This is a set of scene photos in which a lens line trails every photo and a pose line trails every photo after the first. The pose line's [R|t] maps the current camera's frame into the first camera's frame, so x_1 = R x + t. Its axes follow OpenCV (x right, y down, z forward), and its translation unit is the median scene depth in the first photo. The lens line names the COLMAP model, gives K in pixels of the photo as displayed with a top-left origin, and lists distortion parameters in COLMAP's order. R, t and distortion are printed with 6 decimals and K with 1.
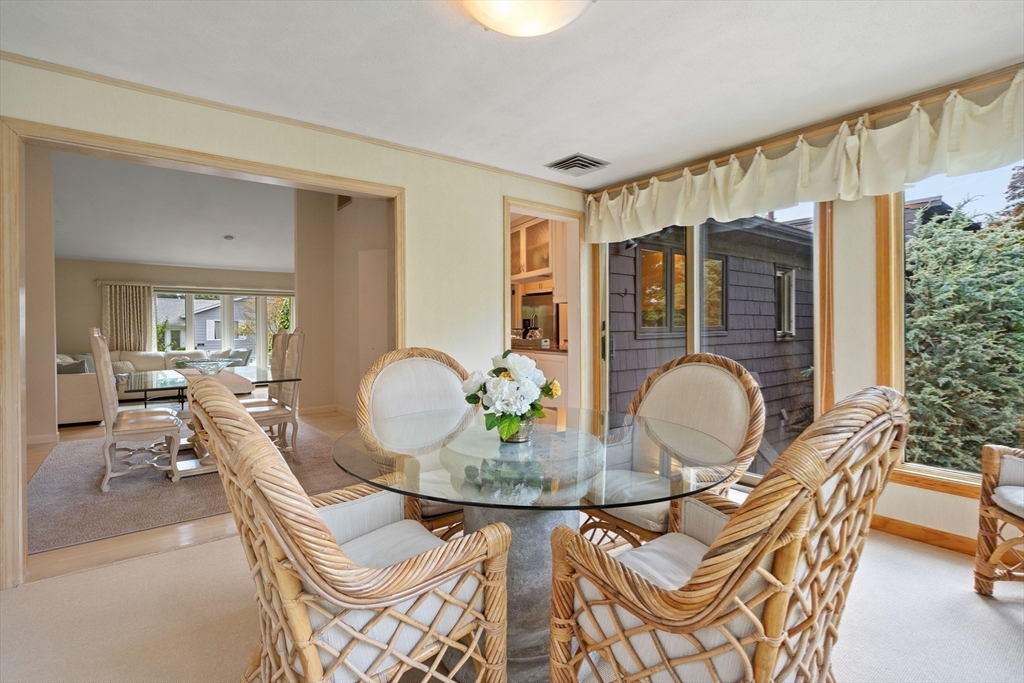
lens RADIAL K [[487.0, 0, 516.4], [0, 487.0, 327.9], [0, 0, 1]] dist [0.000365, 0.000141]
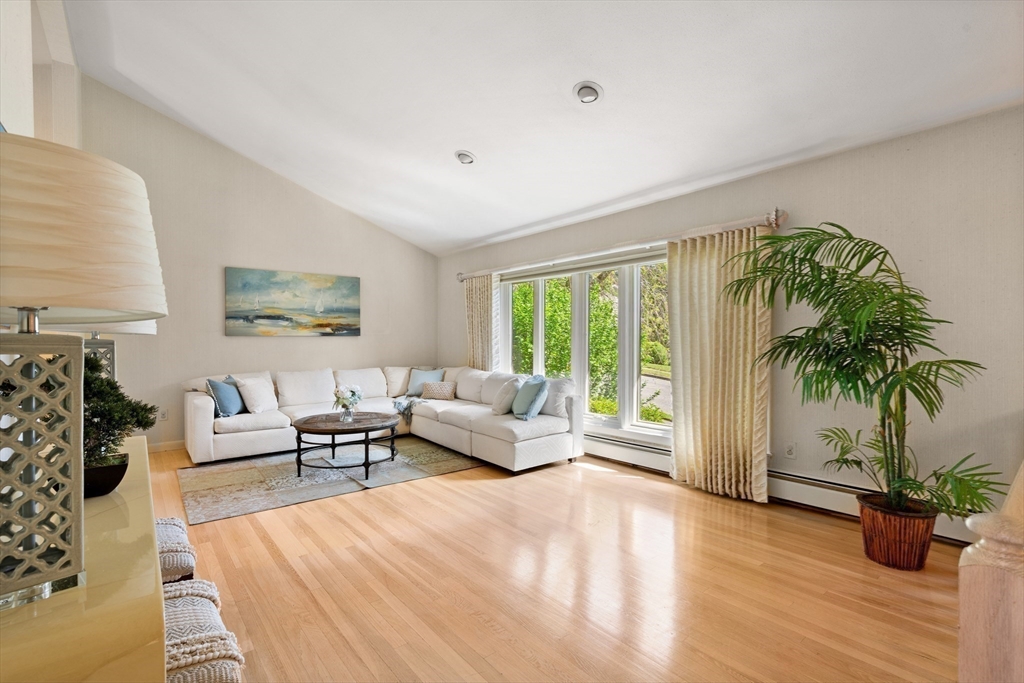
lens RADIAL K [[470.6, 0, 507.0], [0, 470.6, 338.3], [0, 0, 1]] dist [-0.002618, 0.000014]
pose [[0.015346, 0.006696, -0.999860, -0.098035], [0.003545, 0.999971, 0.006752, -0.001033], [0.999876, -0.003649, 0.015322, 1.028645]]
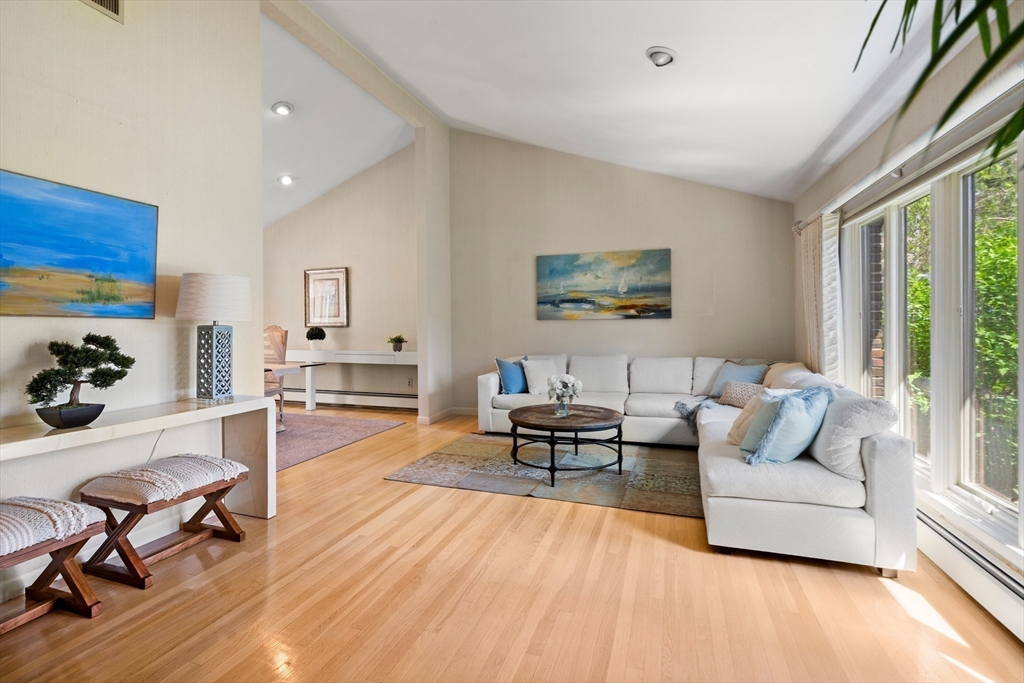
lens RADIAL K [[478.7, 0, 502.8], [0, 478.7, 320.9], [0, 0, 1]] dist [-0.001623, -0.000102]
pose [[-0.842582, 0.011554, -0.538444, -0.309386], [0.015678, 0.999872, -0.003079, 0.001391], [0.538340, -0.011036, -0.842656, 1.215126]]
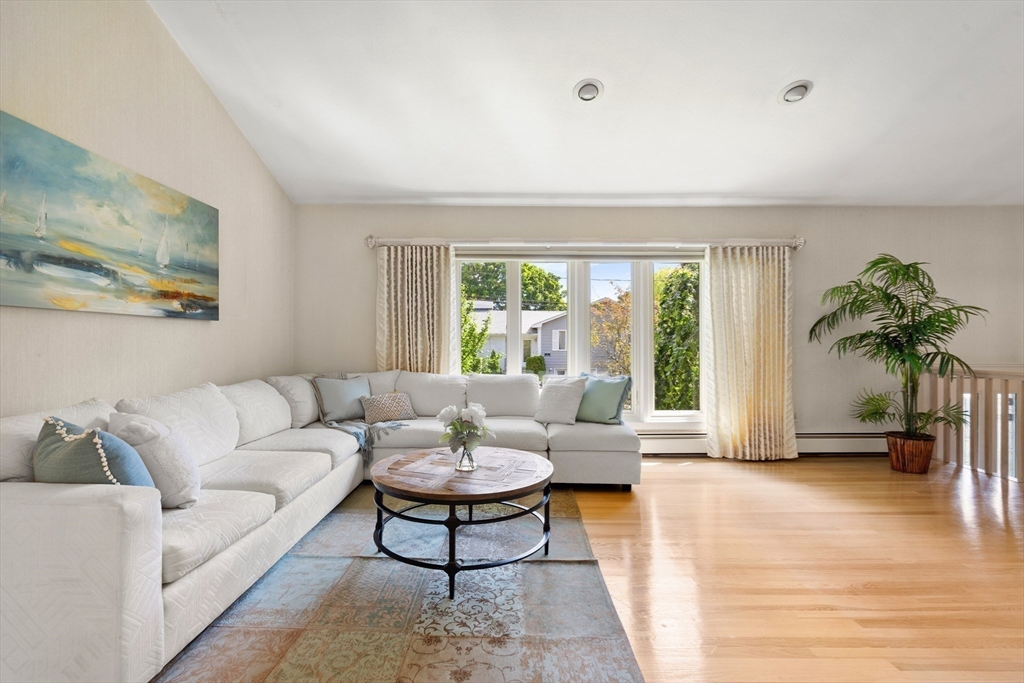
lens RADIAL K [[470.6, 0, 507.0], [0, 470.6, 338.3], [0, 0, 1]] dist [-0.002618, 0.000014]
pose [[0.786136, 0.006000, -0.618025, -0.405480], [-0.009532, 0.999952, -0.002417, 0.012332], [0.617980, 0.007792, 0.786155, 0.662417]]
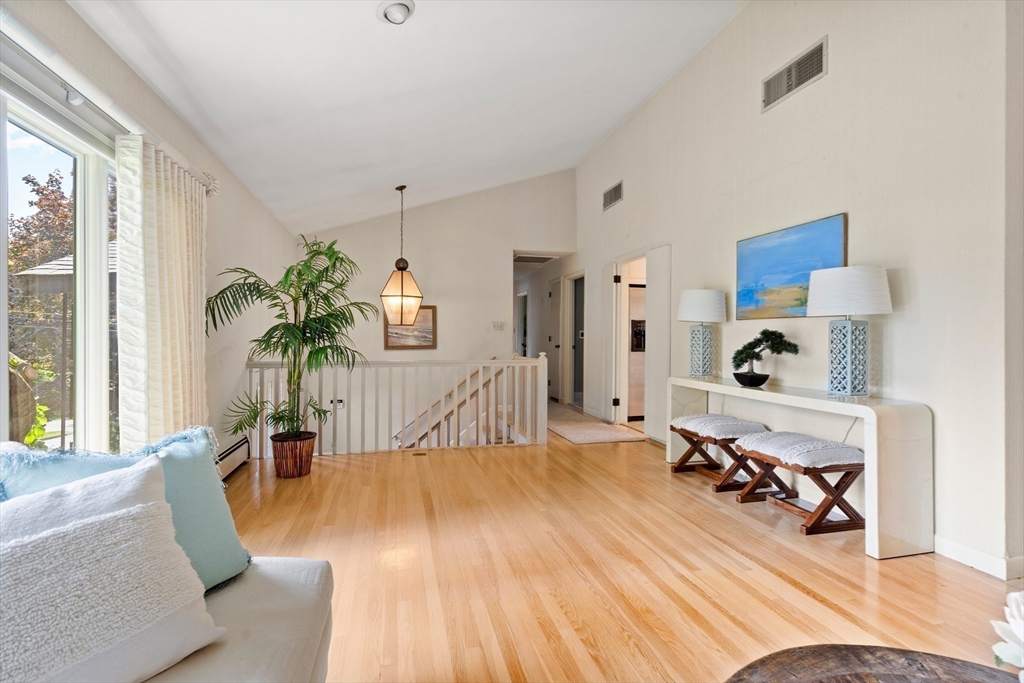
lens RADIAL K [[470.6, 0, 507.0], [0, 470.6, 338.3], [0, 0, 1]] dist [-0.002618, 0.000014]
pose [[0.414989, 0.011813, 0.909750, -0.686347], [-0.007756, 0.999925, -0.009446, 0.016525], [-0.909794, -0.003136, 0.415049, 0.916520]]
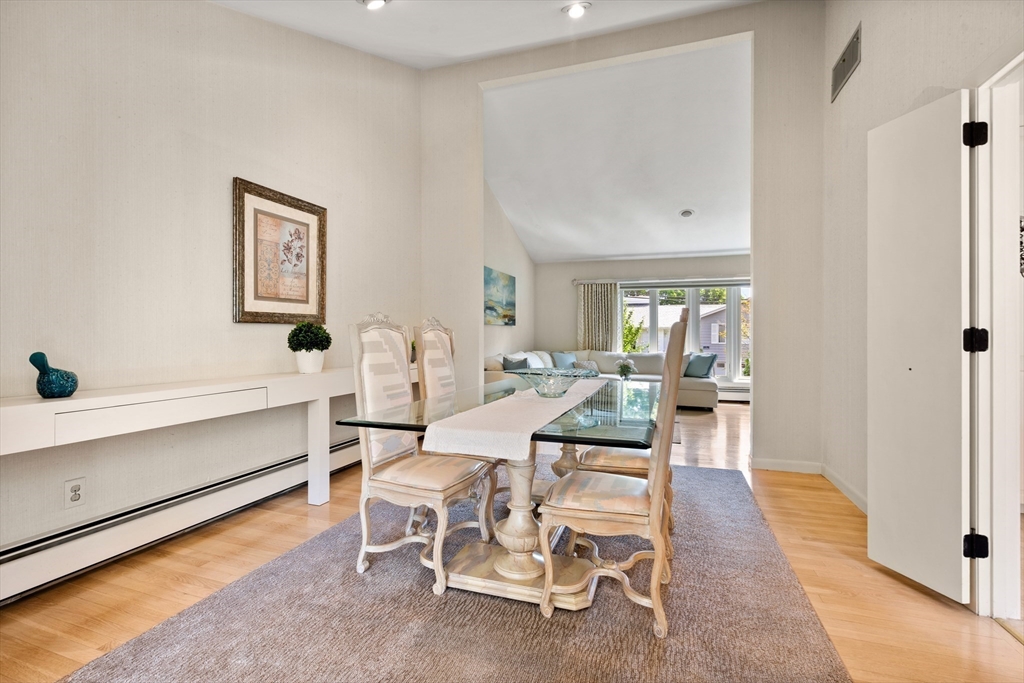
lens RADIAL K [[470.6, 0, 507.0], [0, 470.6, 338.3], [0, 0, 1]] dist [-0.002618, 0.000014]
pose [[0.539216, 0.016292, -0.842010, -0.096506], [-0.007197, 0.999866, 0.014737, 0.010160], [0.842137, -0.001886, 0.539261, 0.333394]]
